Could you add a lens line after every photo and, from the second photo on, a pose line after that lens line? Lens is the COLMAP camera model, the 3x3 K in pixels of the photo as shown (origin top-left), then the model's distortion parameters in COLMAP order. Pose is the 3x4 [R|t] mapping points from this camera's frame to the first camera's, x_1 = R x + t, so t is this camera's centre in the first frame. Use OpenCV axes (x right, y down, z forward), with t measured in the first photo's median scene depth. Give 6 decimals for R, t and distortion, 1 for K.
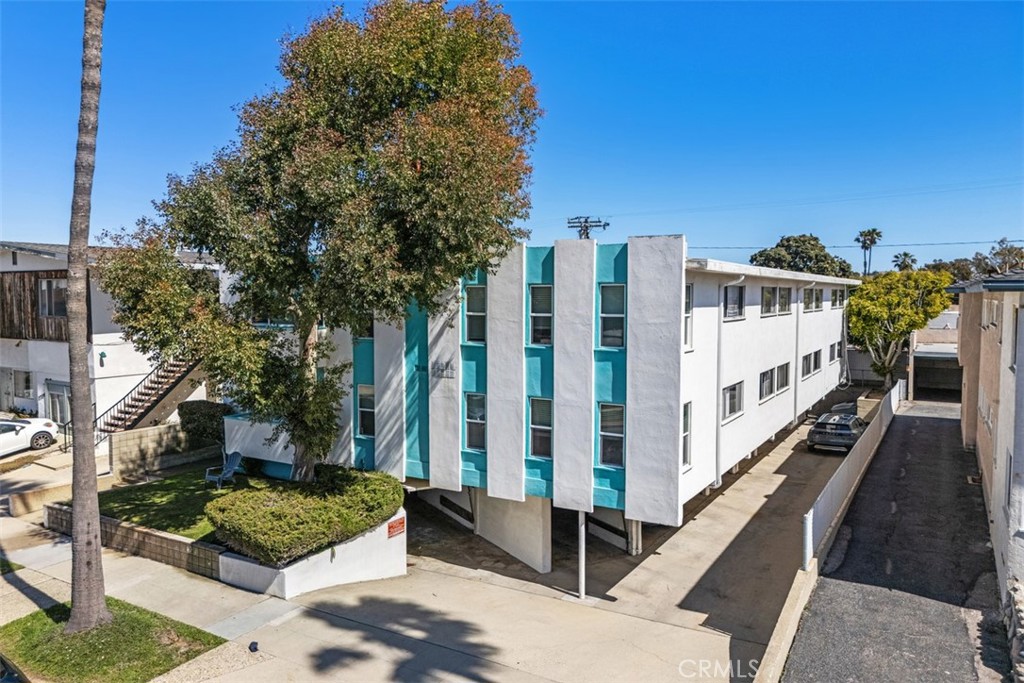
lens RADIAL K [[752.2, 0, 512.0], [0, 752.2, 341.5], [0, 0, 1]] dist [0.070573, -0.067420]
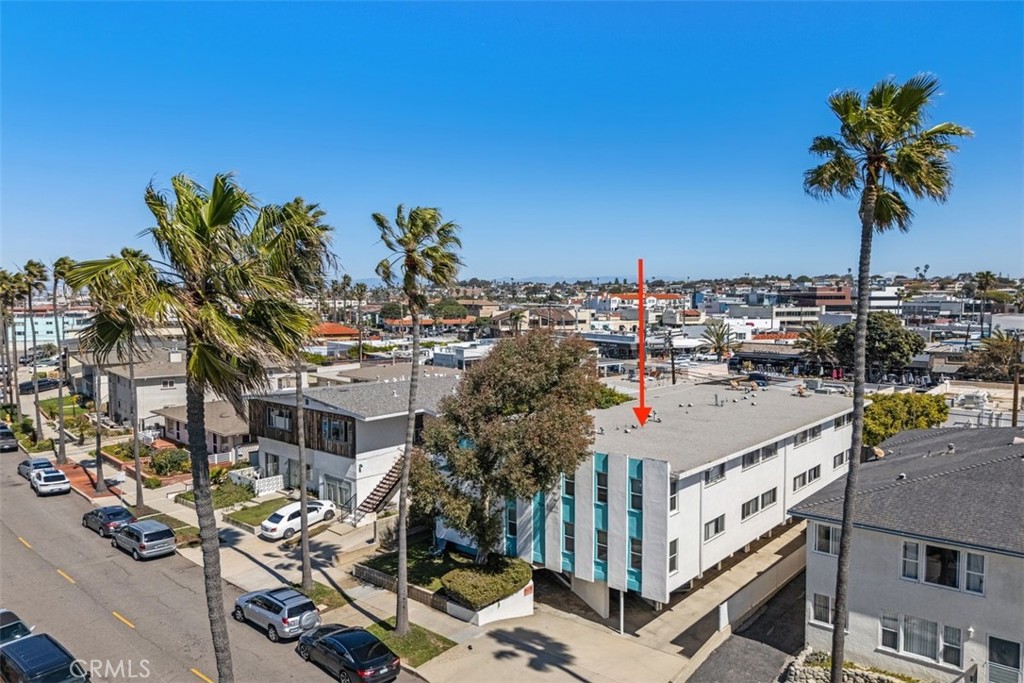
lens RADIAL K [[752.2, 0, 512.0], [0, 752.2, 341.5], [0, 0, 1]] dist [0.070573, -0.067420]
pose [[0.986248, 0.009243, -0.165011, 0.128666], [-0.009002, 0.999957, 0.002209, -0.419487], [0.165025, -0.000693, 0.986289, -0.982928]]
